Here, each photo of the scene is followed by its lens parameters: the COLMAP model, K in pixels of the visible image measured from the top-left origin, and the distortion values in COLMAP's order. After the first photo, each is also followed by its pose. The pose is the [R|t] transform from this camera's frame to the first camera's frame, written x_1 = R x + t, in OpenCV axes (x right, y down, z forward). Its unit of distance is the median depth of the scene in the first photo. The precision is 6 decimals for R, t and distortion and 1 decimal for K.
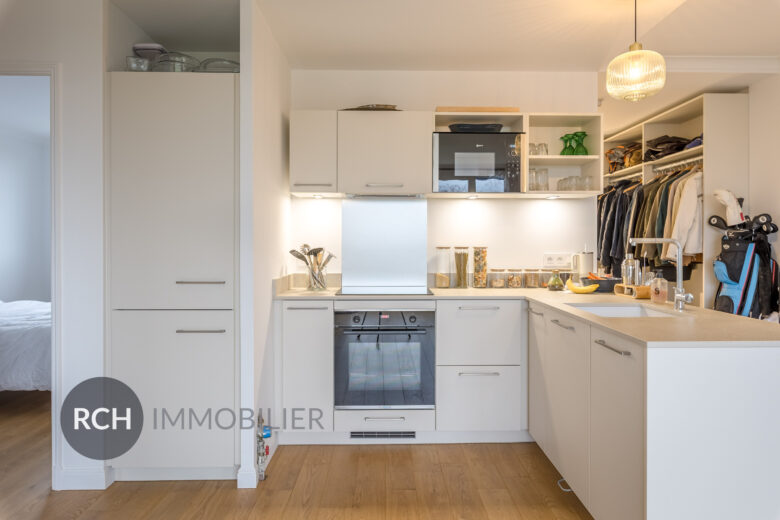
lens RADIAL K [[516.5, 0, 391.6], [0, 516.5, 249.5], [0, 0, 1]] dist [-0.005423, 0.001486]
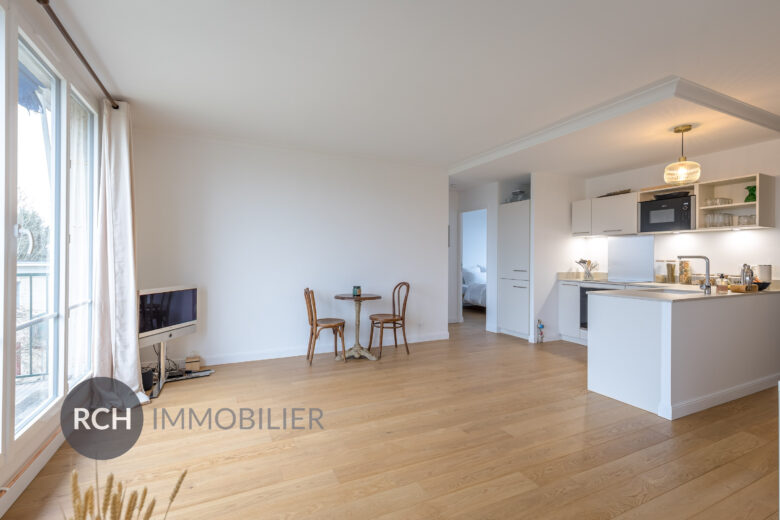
lens RADIAL K [[350.5, 0, 378.4], [0, 350.5, 260.0], [0, 0, 1]] dist [0.011243, -0.001480]
pose [[0.407884, 0.007147, -0.913006, 0.846777], [-0.019801, 0.999803, -0.001020, 0.014708], [0.912819, 0.018495, 0.407945, -0.427692]]
